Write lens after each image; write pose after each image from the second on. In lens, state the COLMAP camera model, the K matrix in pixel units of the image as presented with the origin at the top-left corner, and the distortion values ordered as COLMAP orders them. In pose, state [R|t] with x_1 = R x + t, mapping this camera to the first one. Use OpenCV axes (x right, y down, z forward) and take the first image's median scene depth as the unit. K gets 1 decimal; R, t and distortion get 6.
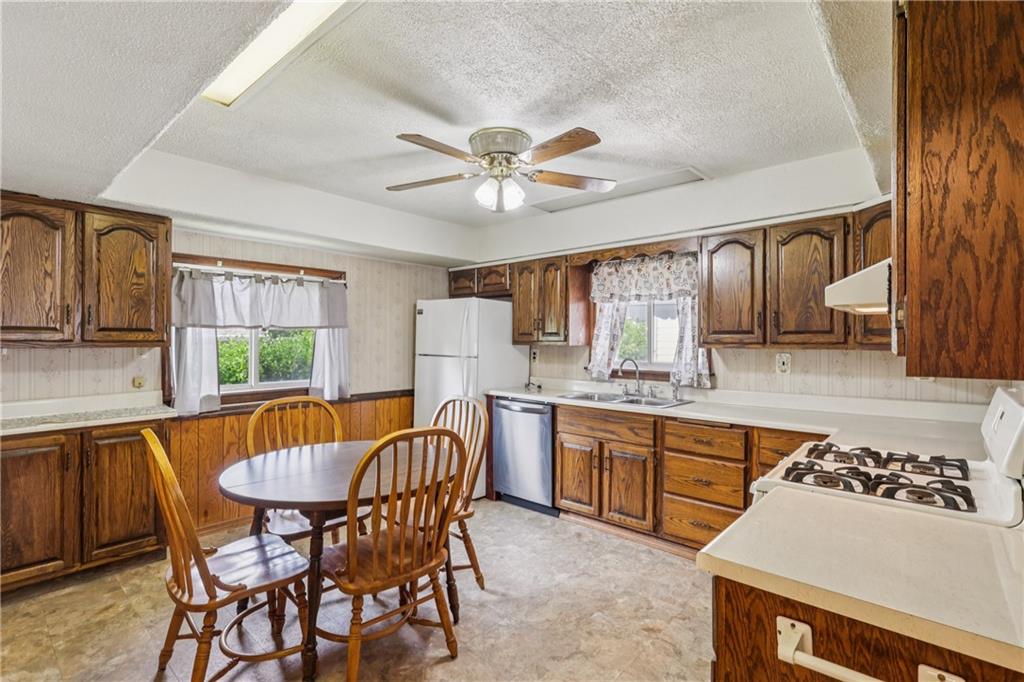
lens RADIAL K [[484.8, 0, 515.1], [0, 484.8, 336.4], [0, 0, 1]] dist [0.000647, 0.000316]
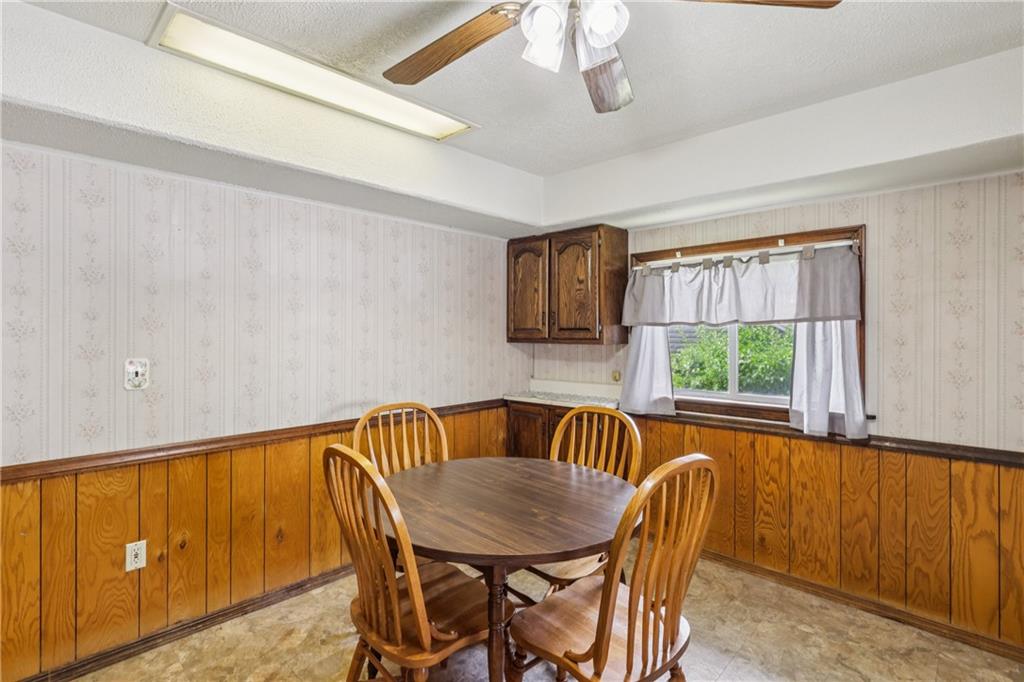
lens RADIAL K [[484.8, 0, 515.1], [0, 484.8, 336.4], [0, 0, 1]] dist [0.000647, 0.000316]
pose [[-0.037572, 0.002592, -0.999291, 0.307988], [0.003515, 0.999991, 0.002462, -0.000264], [0.999288, -0.003420, -0.037581, 0.724679]]
